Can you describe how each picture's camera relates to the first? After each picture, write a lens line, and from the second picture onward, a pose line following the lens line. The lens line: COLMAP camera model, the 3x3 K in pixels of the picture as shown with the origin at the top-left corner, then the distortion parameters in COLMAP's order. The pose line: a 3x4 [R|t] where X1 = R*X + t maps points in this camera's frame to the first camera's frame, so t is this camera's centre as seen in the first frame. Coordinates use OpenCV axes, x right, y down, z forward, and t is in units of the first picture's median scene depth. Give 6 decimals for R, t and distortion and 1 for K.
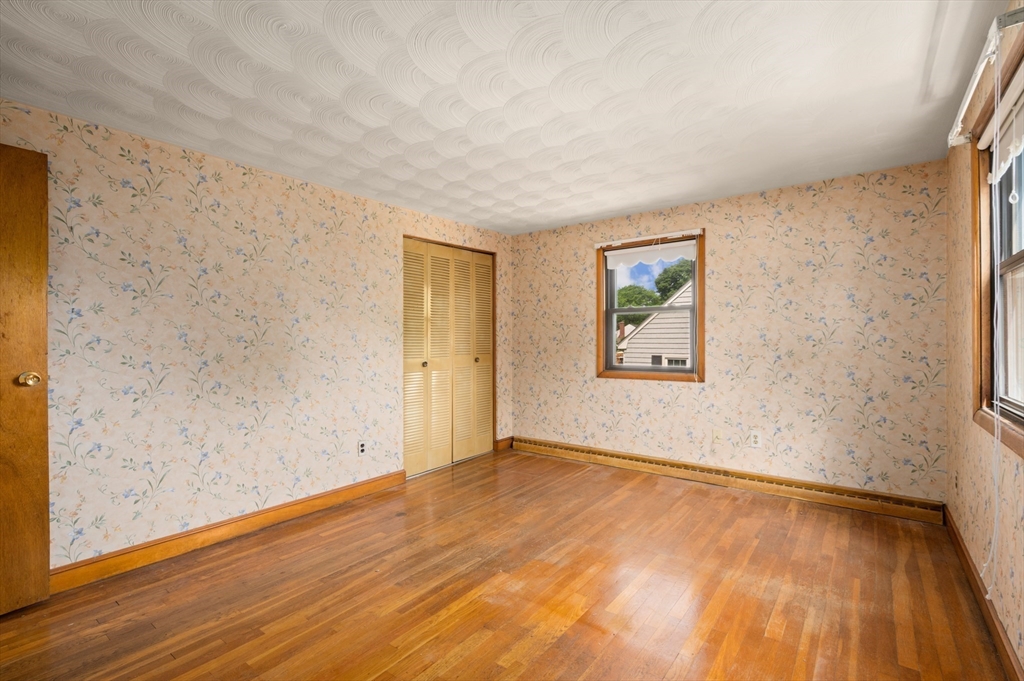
lens RADIAL K [[458.6, 0, 512.0], [0, 458.6, 340.5], [0, 0, 1]] dist [-0.002830, -0.000297]
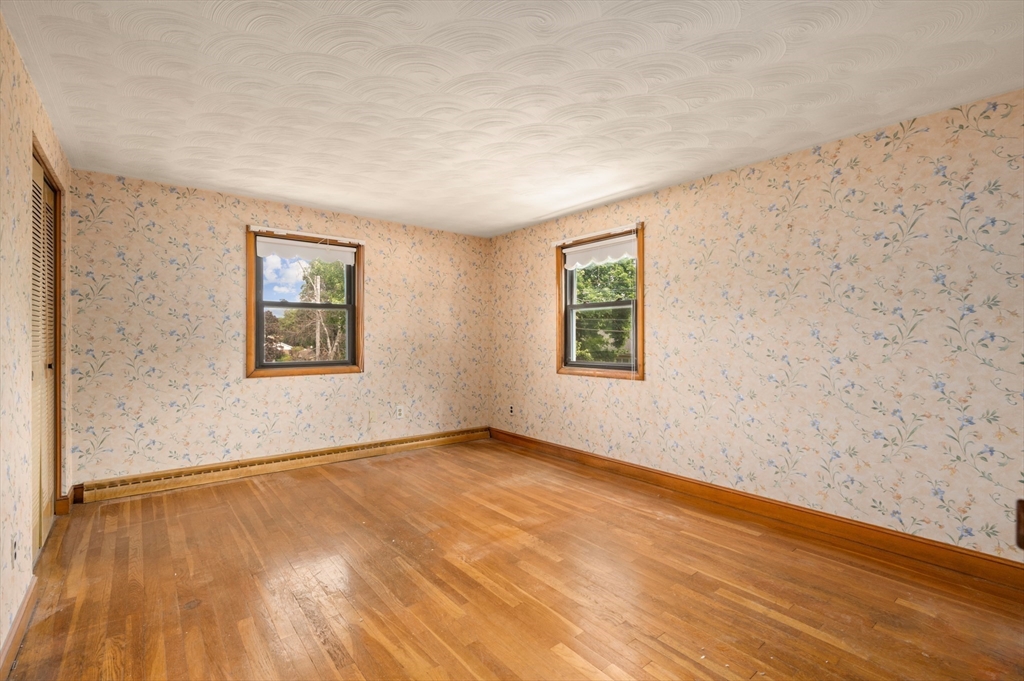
lens RADIAL K [[468.1, 0, 515.4], [0, 468.1, 336.6], [0, 0, 1]] dist [-0.003495, -0.000524]
pose [[0.234846, 0.006215, 0.972013, -0.652597], [-0.005258, 0.999973, -0.005124, 0.004445], [-0.972018, -0.003907, 0.234872, 0.345053]]
